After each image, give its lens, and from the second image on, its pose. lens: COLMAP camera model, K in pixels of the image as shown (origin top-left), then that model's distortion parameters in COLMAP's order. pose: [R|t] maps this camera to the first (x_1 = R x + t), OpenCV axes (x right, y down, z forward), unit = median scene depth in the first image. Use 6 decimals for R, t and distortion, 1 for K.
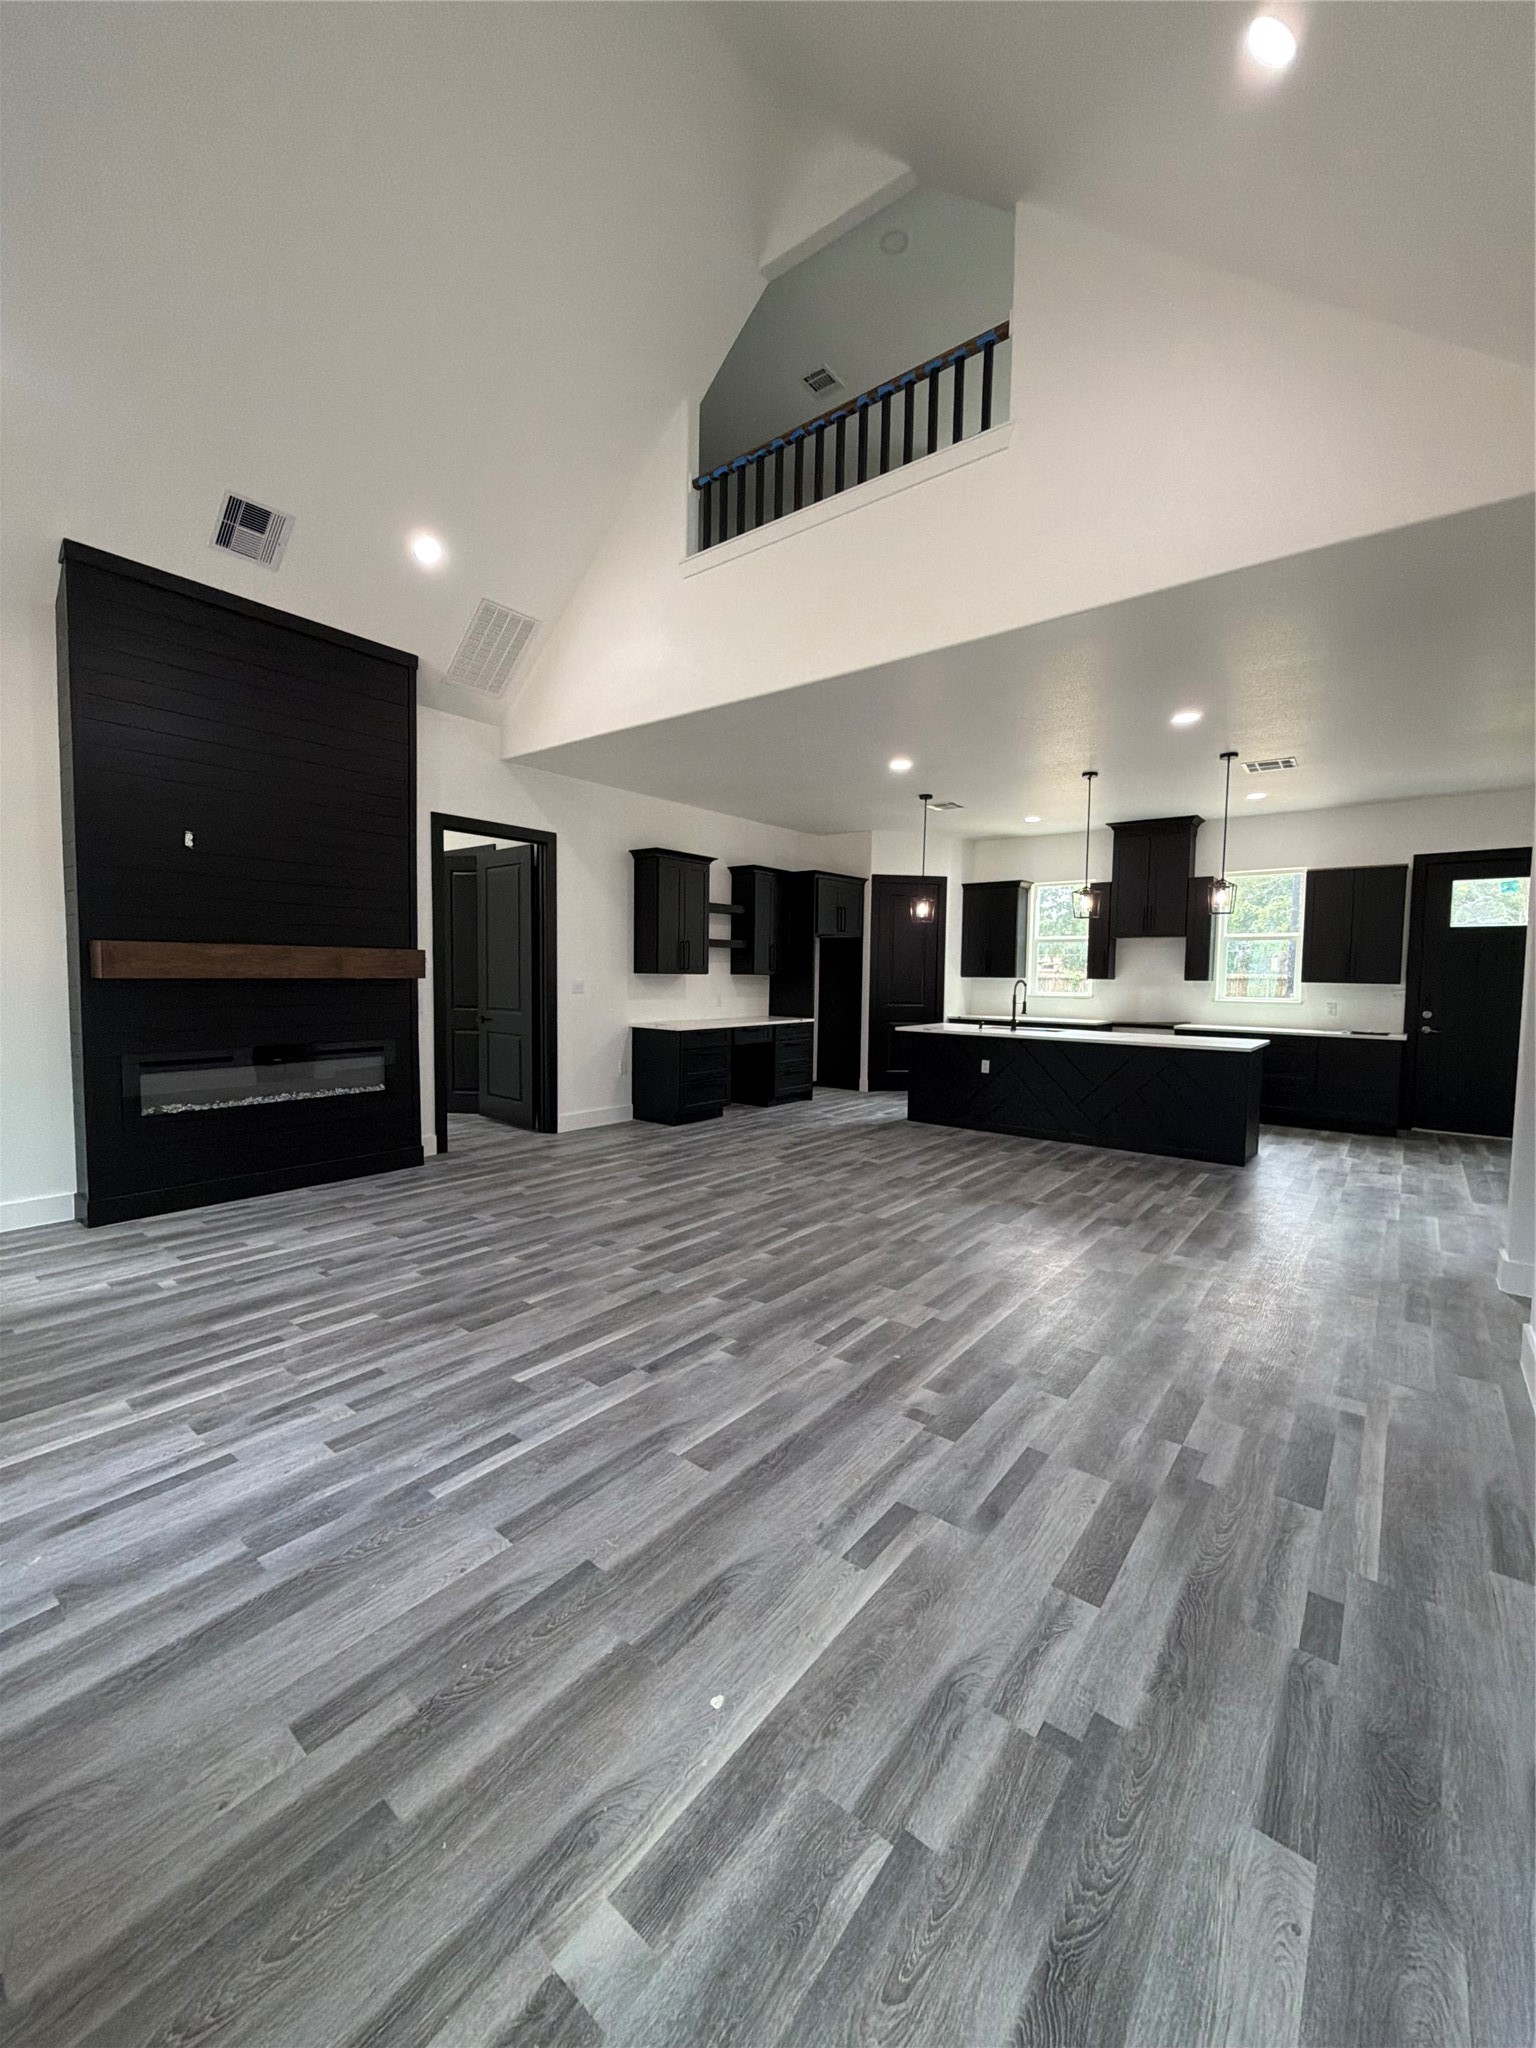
lens RADIAL K [[817.5, 0, 769.3], [0, 817.5, 1018.9], [0, 0, 1]] dist [0.002968, 0.000240]
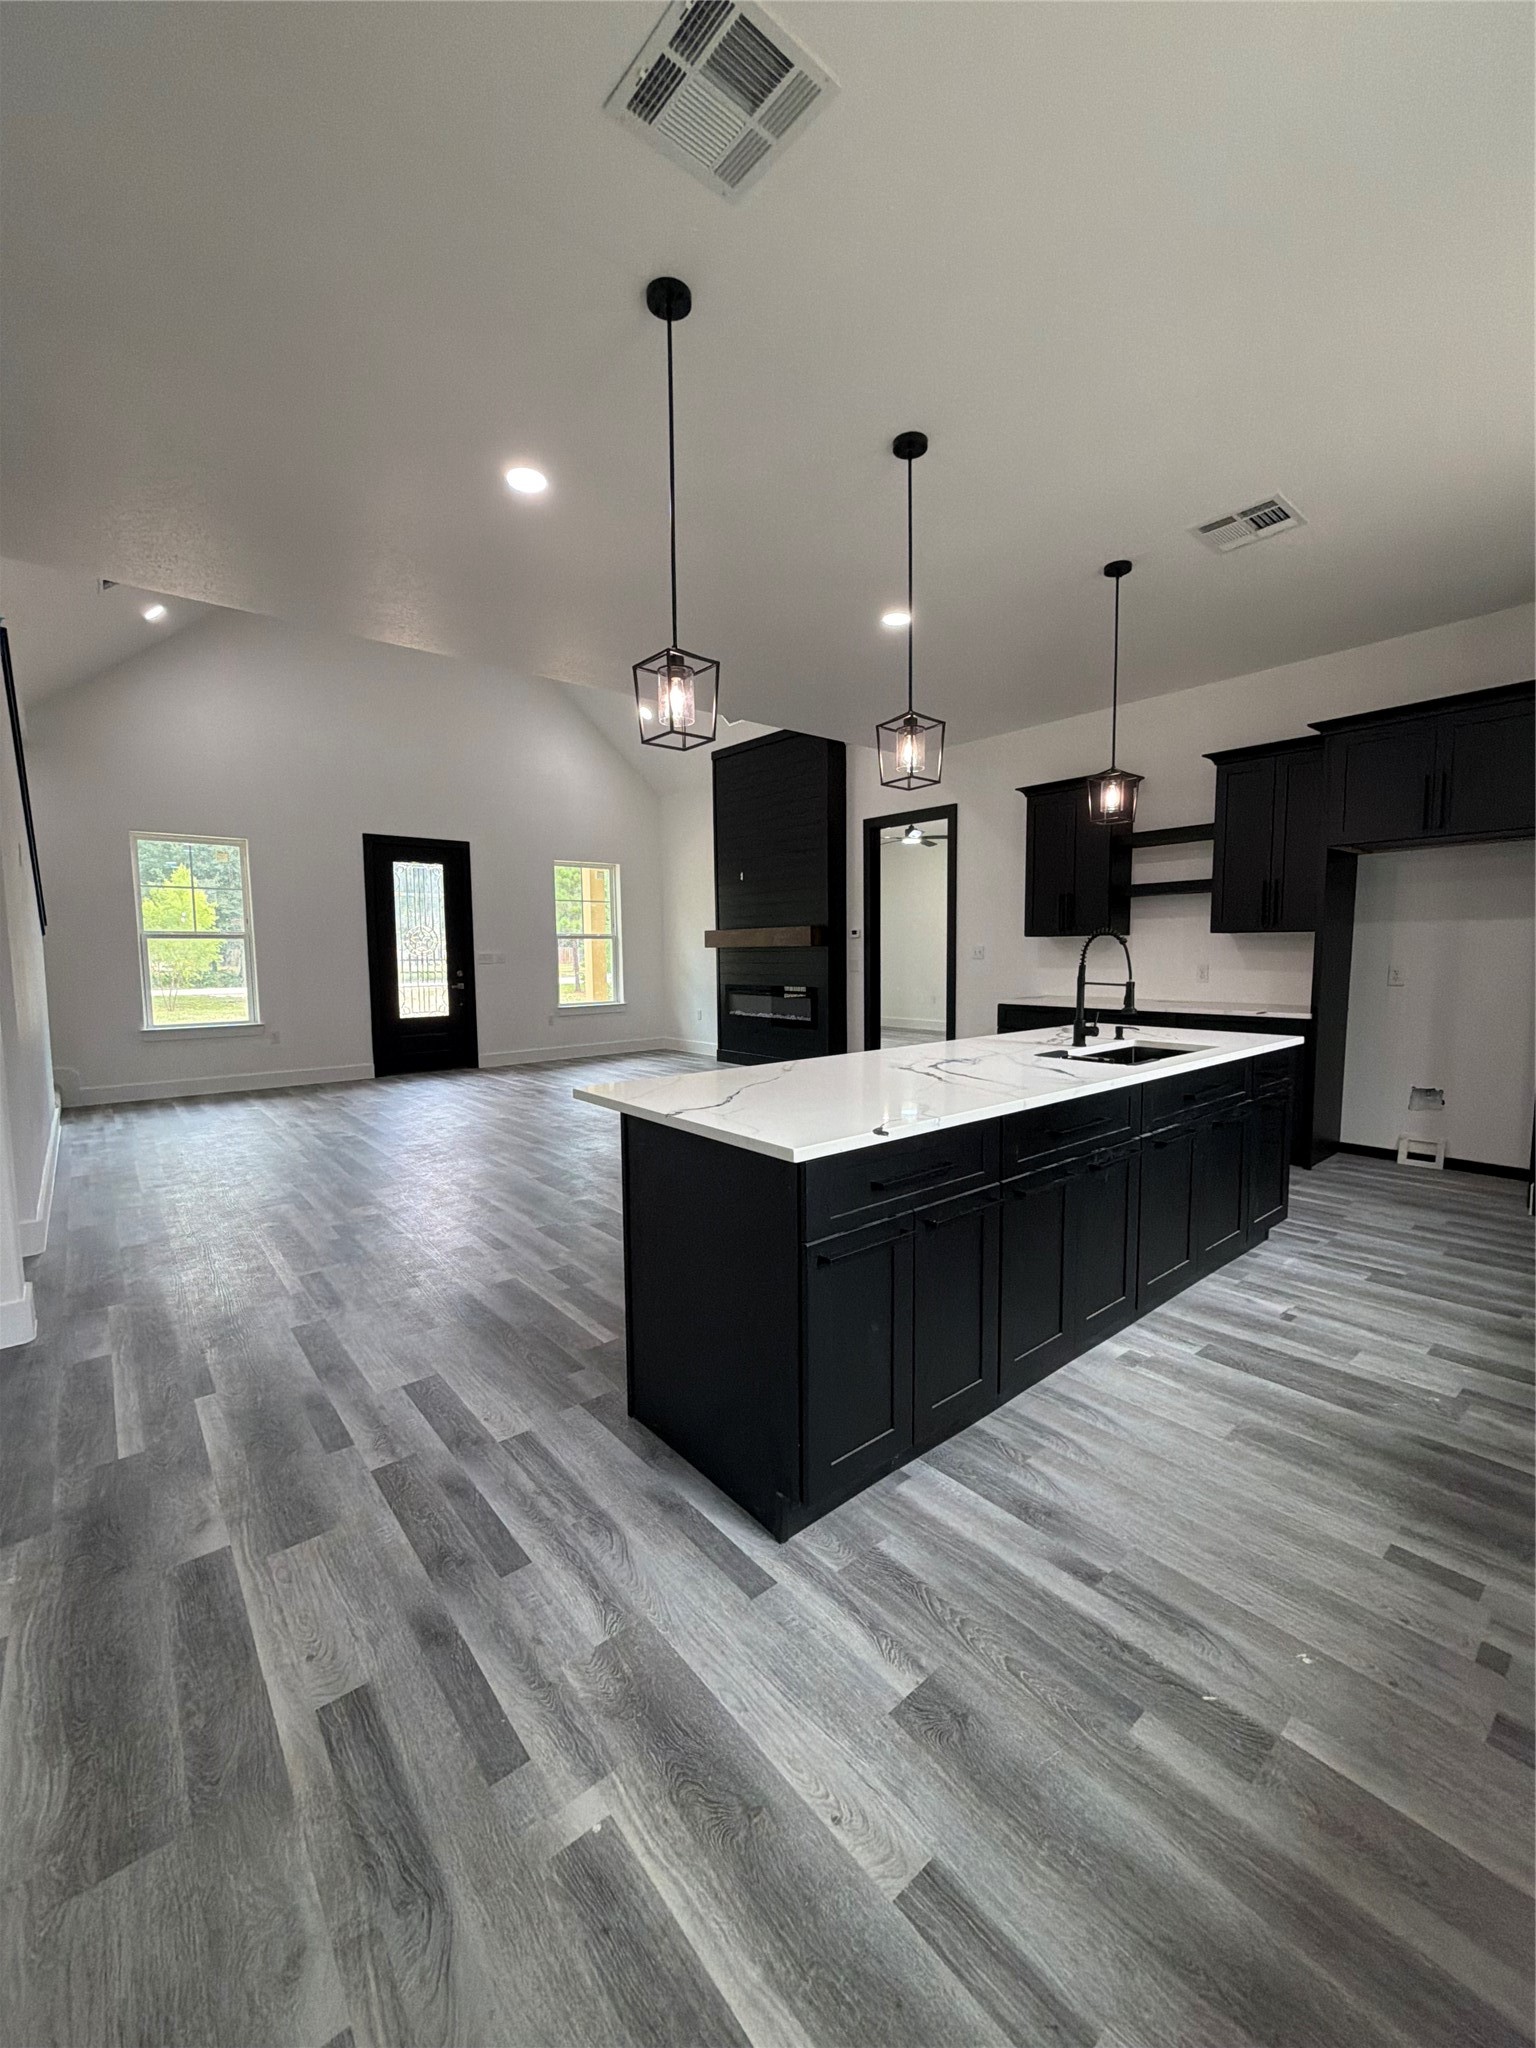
lens RADIAL K [[811.8, 0, 768.0], [0, 811.8, 1024.0], [0, 0, 1]] dist [0.000893, 0.000138]
pose [[-0.203088, 0.077984, -0.976050, 1.107094], [-0.049047, 0.994762, 0.089685, -0.041206], [0.977931, 0.066087, -0.198199, 1.356599]]
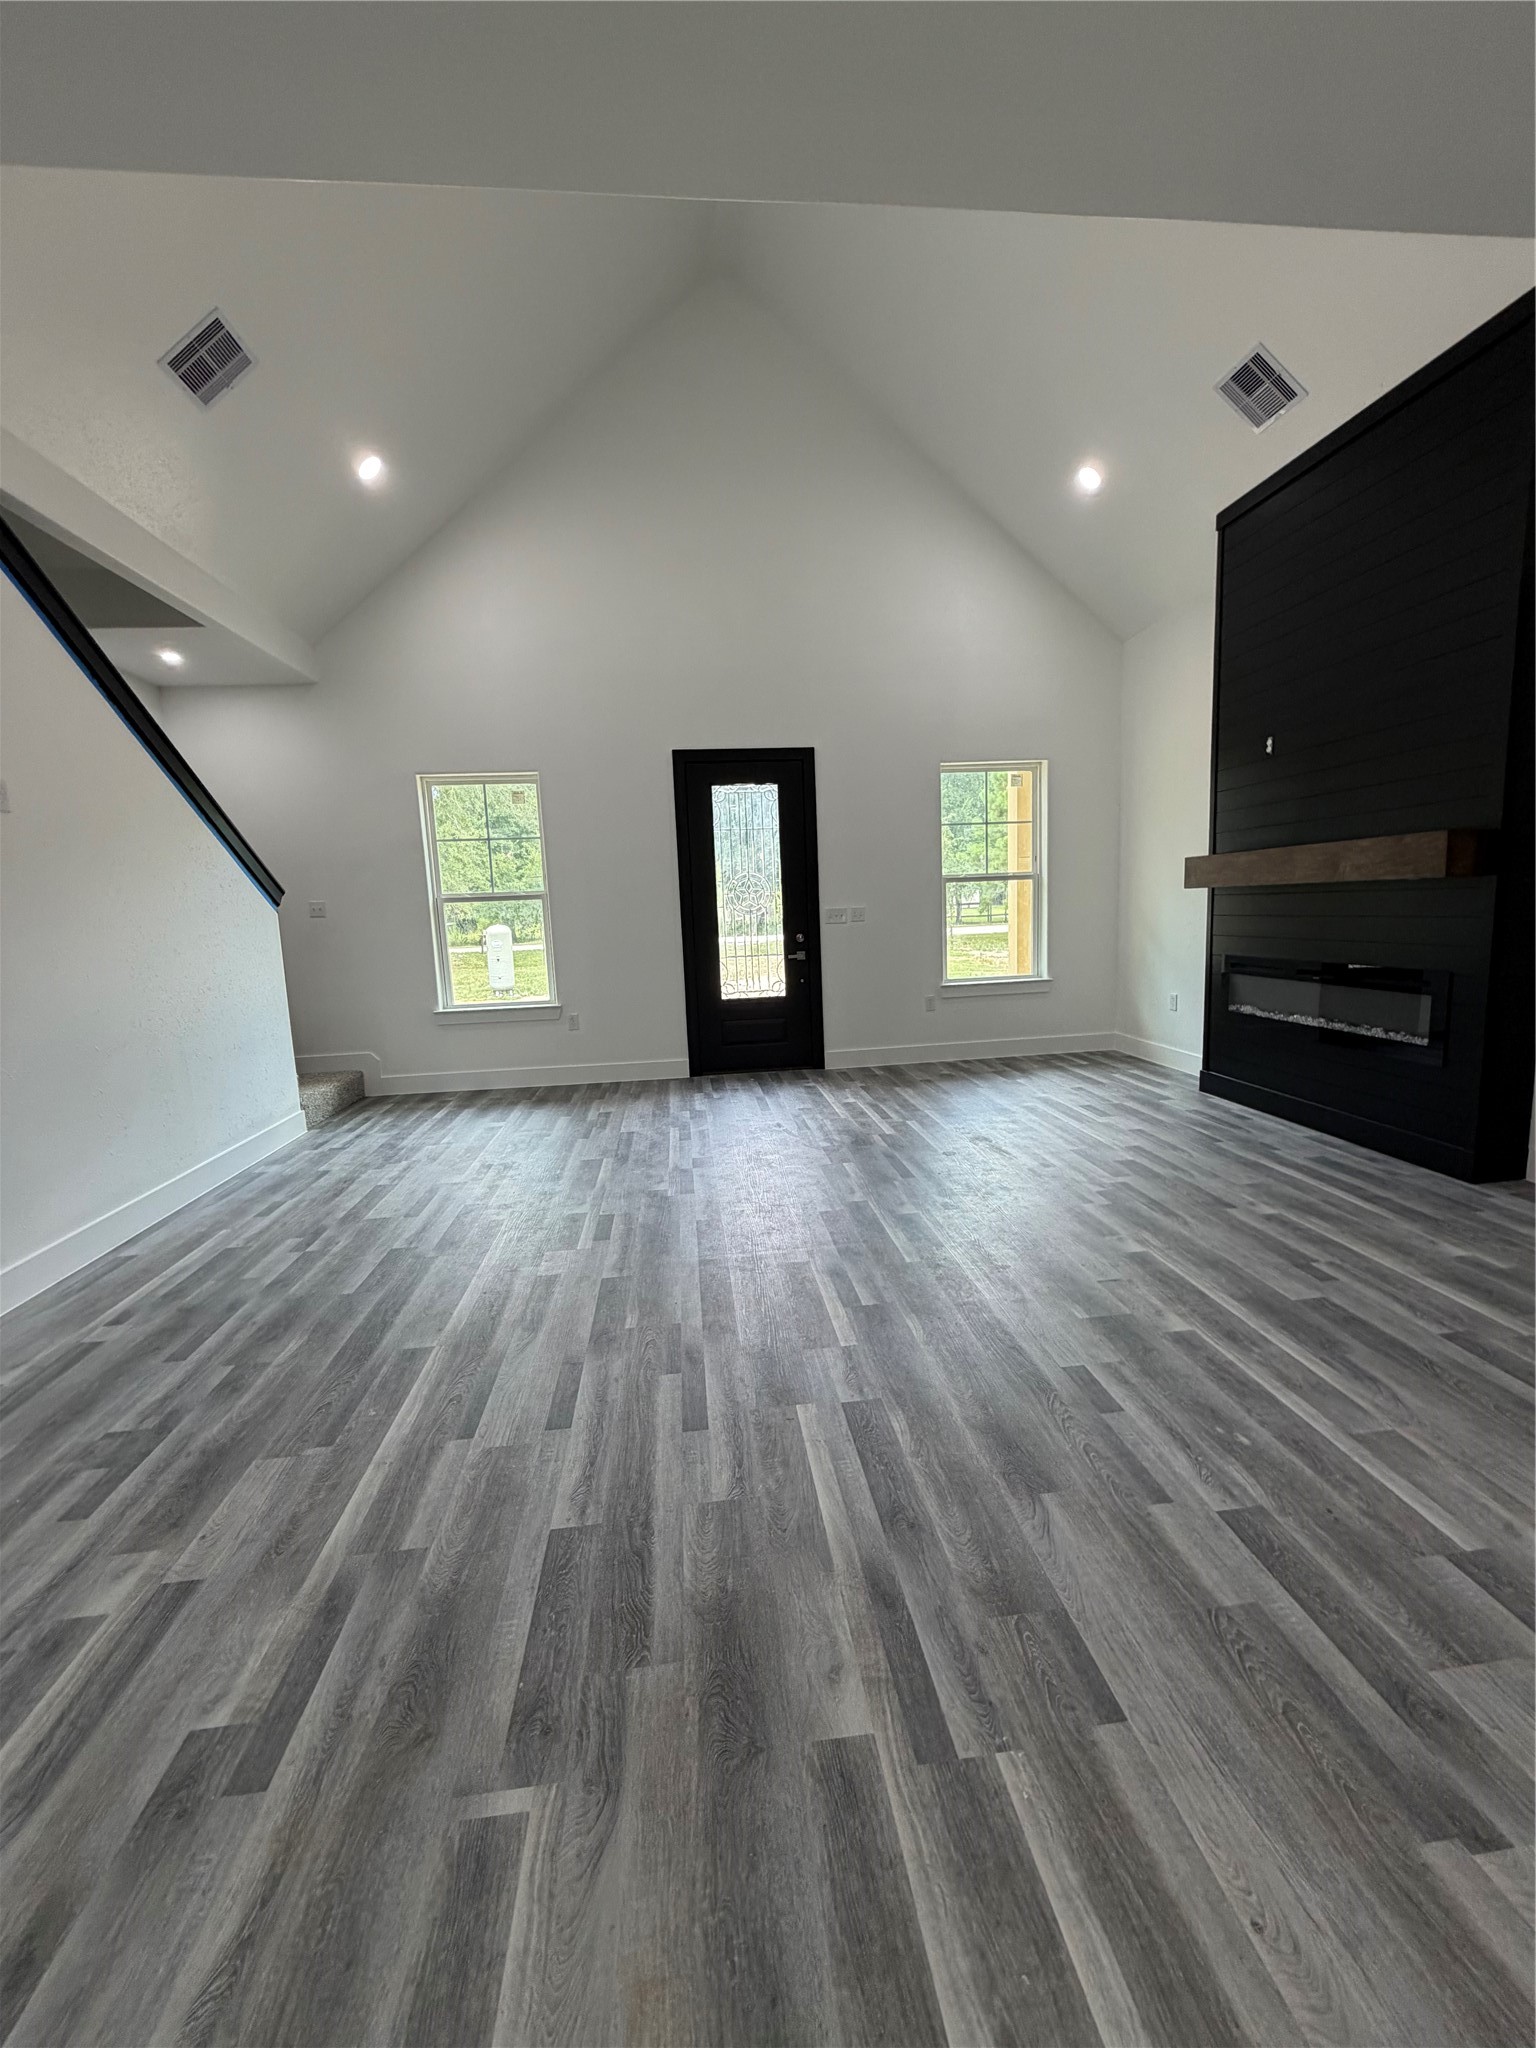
lens RADIAL K [[814.2, 0, 770.6], [0, 814.2, 1023.2], [0, 0, 1]] dist [-0.001325, -0.000012]
pose [[-0.710022, 0.117100, -0.694375, 0.419521], [-0.007994, 0.984673, 0.174230, -0.049248], [0.704134, 0.129258, -0.698203, 1.208557]]
